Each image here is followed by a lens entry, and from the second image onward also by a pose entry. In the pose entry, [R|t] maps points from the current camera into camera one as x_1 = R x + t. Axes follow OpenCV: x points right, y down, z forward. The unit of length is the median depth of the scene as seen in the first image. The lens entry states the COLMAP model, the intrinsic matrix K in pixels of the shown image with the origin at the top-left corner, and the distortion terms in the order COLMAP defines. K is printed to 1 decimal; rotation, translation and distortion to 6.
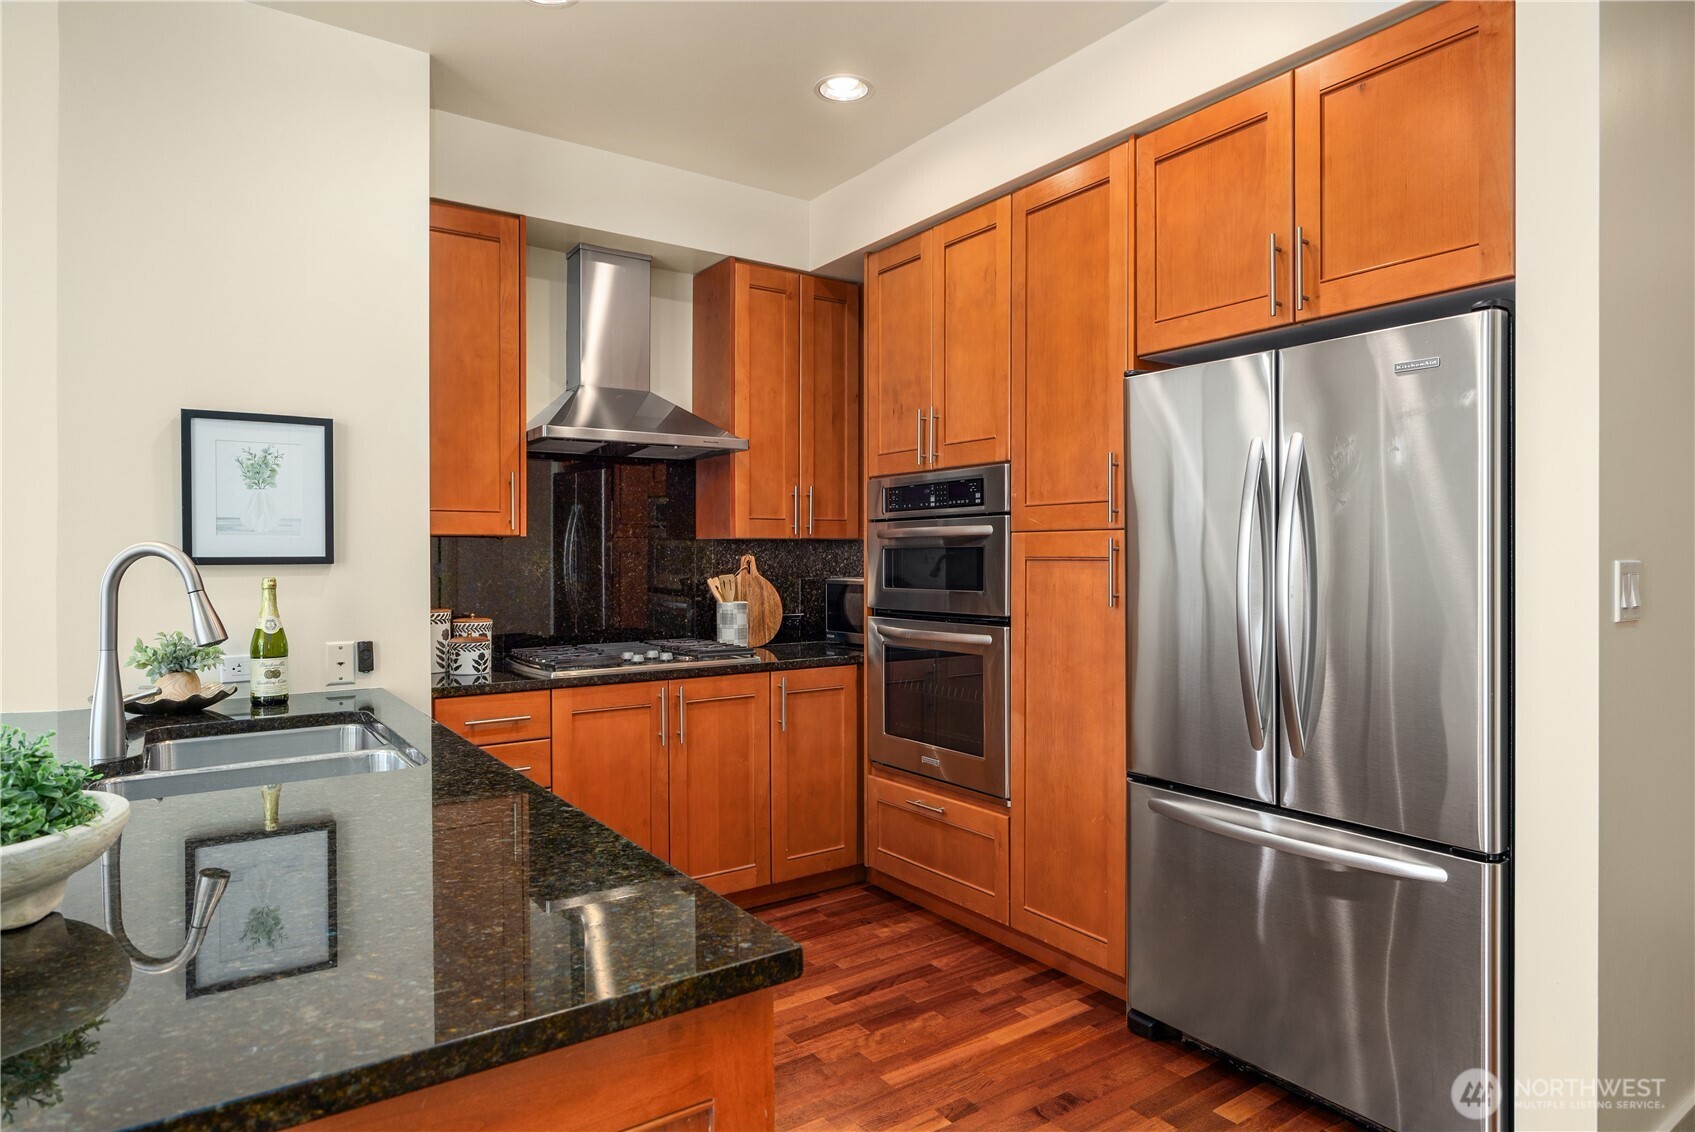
lens RADIAL K [[978.5, 0, 883.4], [0, 978.5, 572.7], [0, 0, 1]] dist [-0.003969, 0.000522]
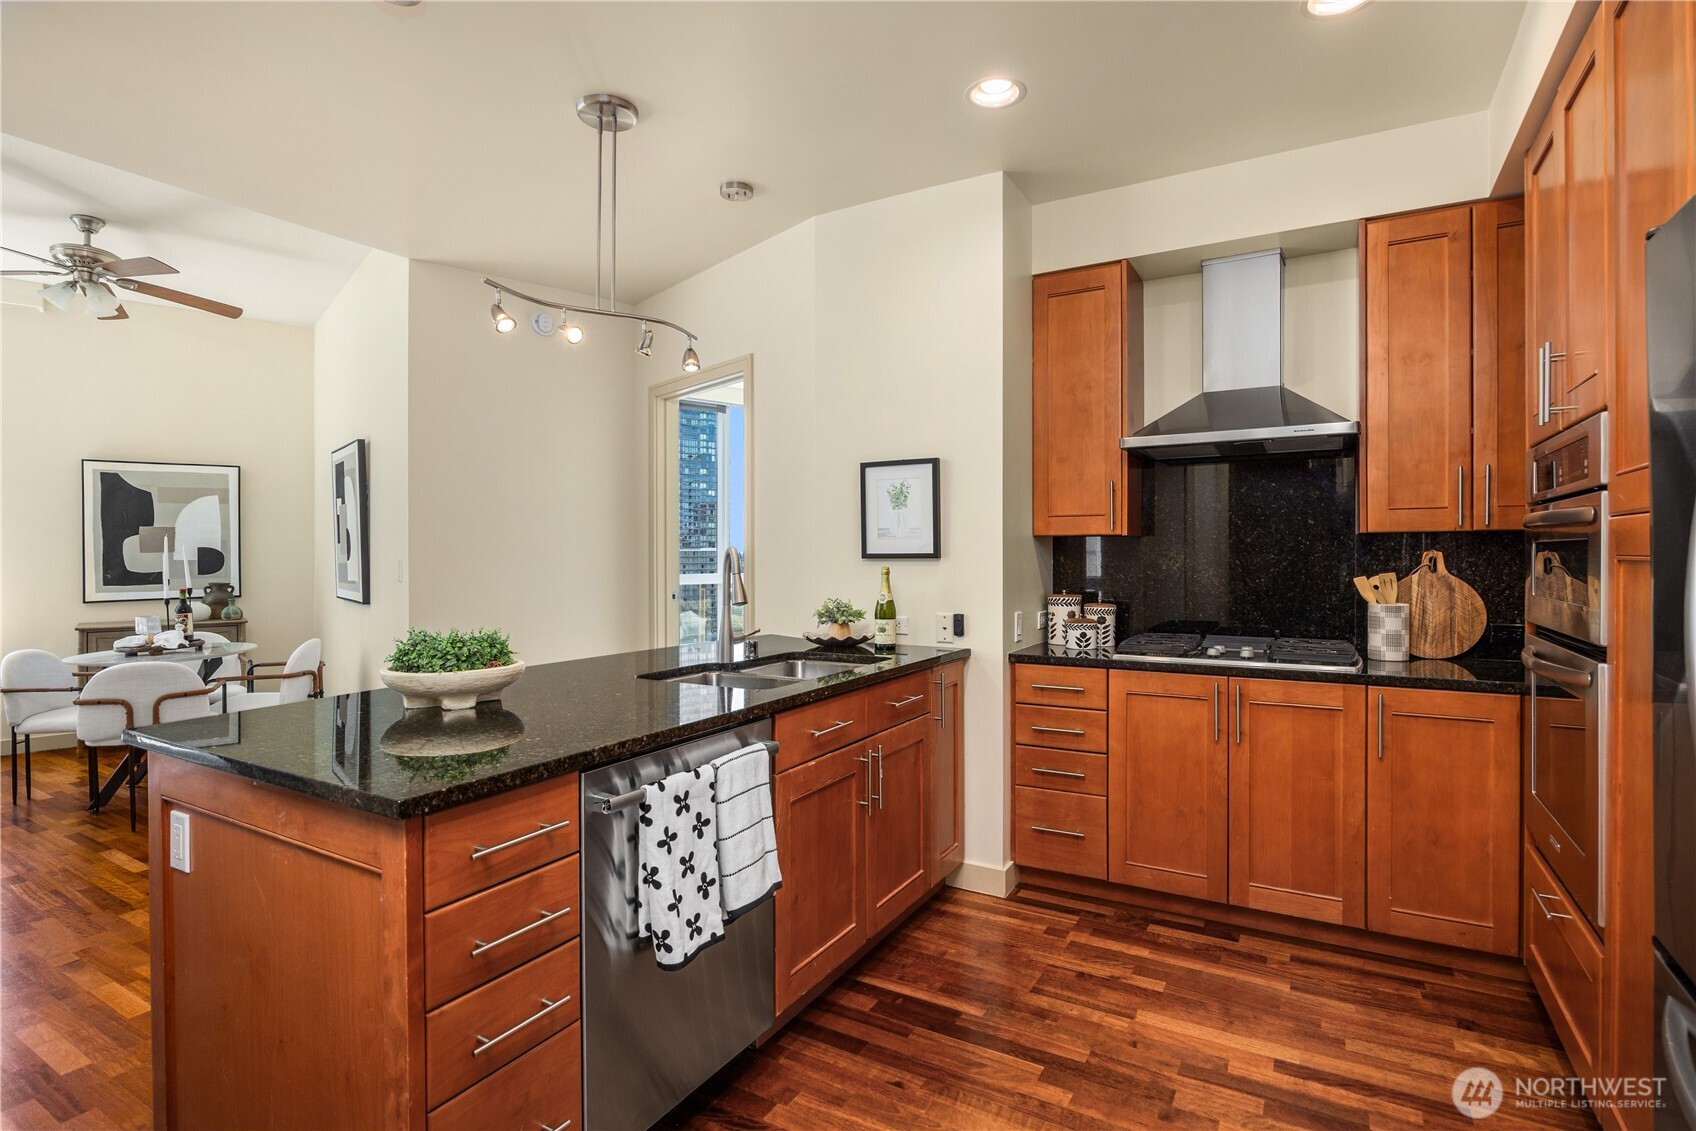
lens RADIAL K [[828.5, 0, 854.6], [0, 828.5, 559.2], [0, 0, 1]] dist [-0.004452, 0.002085]
pose [[0.417693, 0.008788, -0.908546, 0.418834], [-0.013115, 0.999907, 0.003642, -0.008953], [0.908494, 0.010395, 0.417769, 0.320689]]
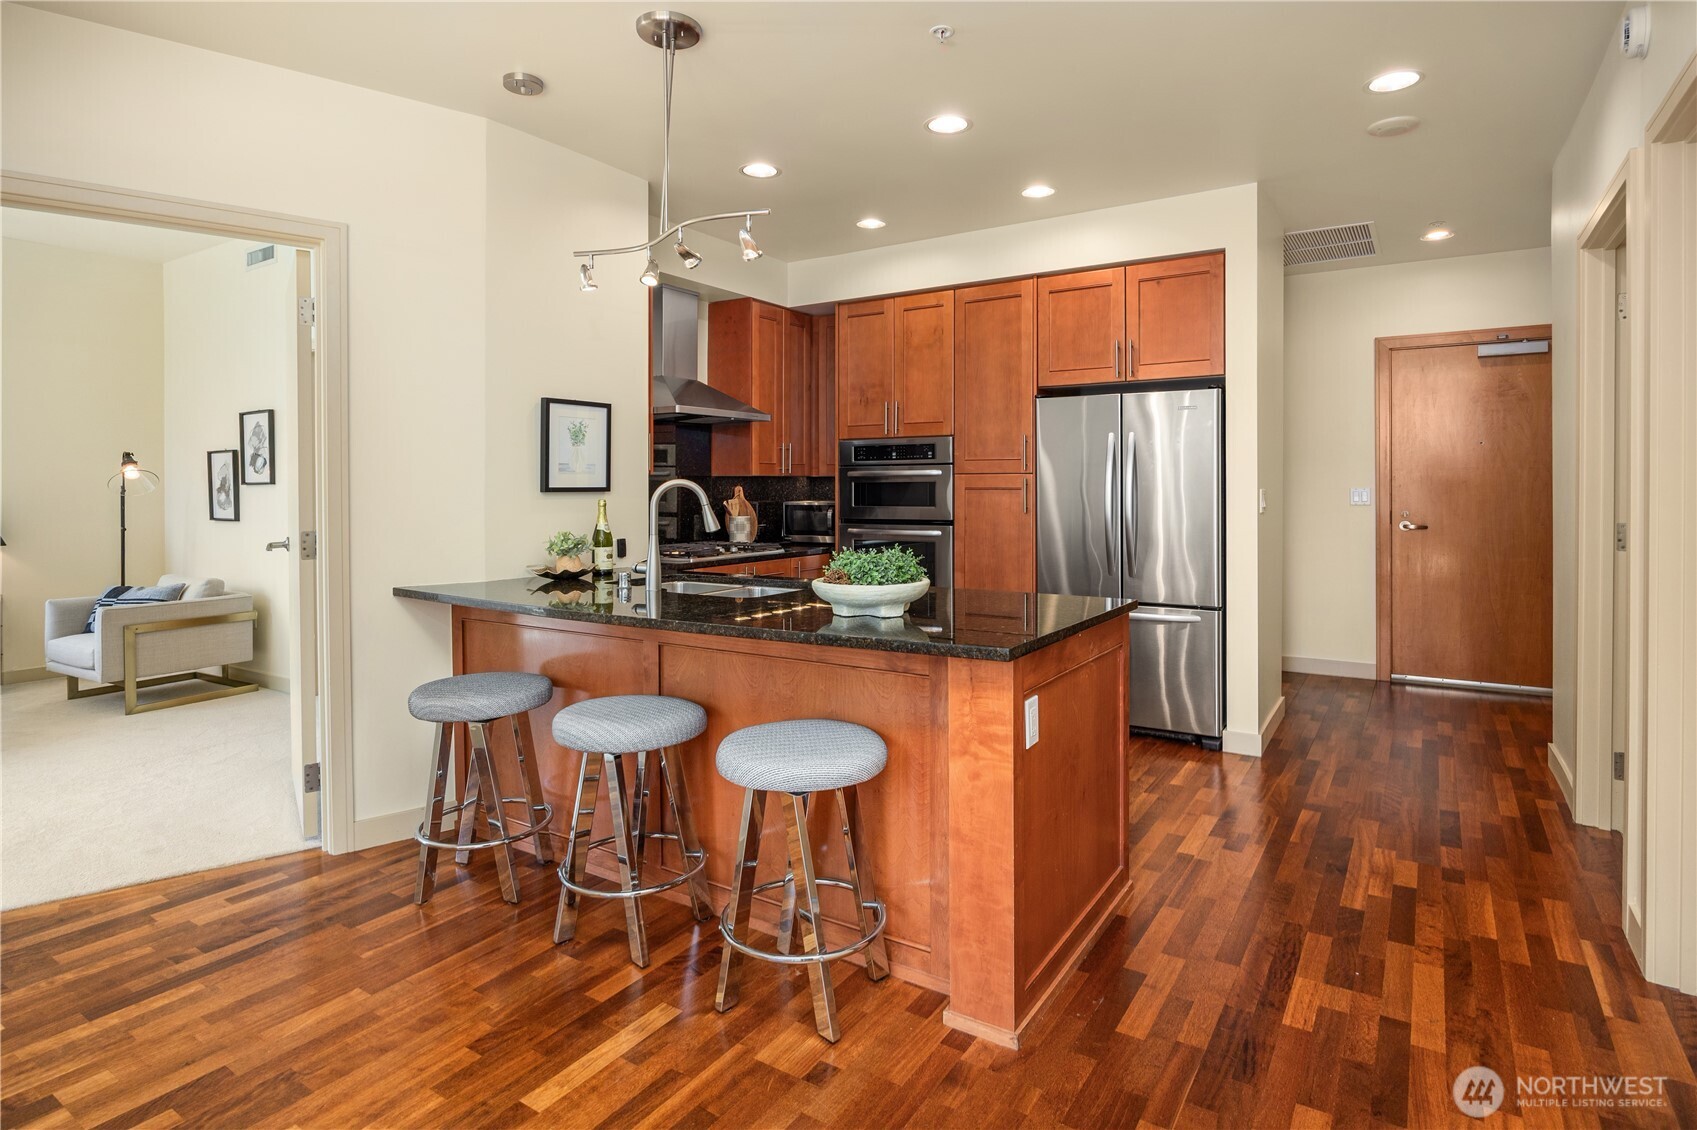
lens RADIAL K [[826.0, 0, 859.8], [0, 826.0, 503.8], [0, 0, 1]] dist [-0.000225, -0.000593]
pose [[0.941453, -0.005960, 0.337093, -0.537772], [0.005237, 0.999982, 0.003055, 0.008009], [-0.337105, -0.001111, 0.941466, -0.382977]]
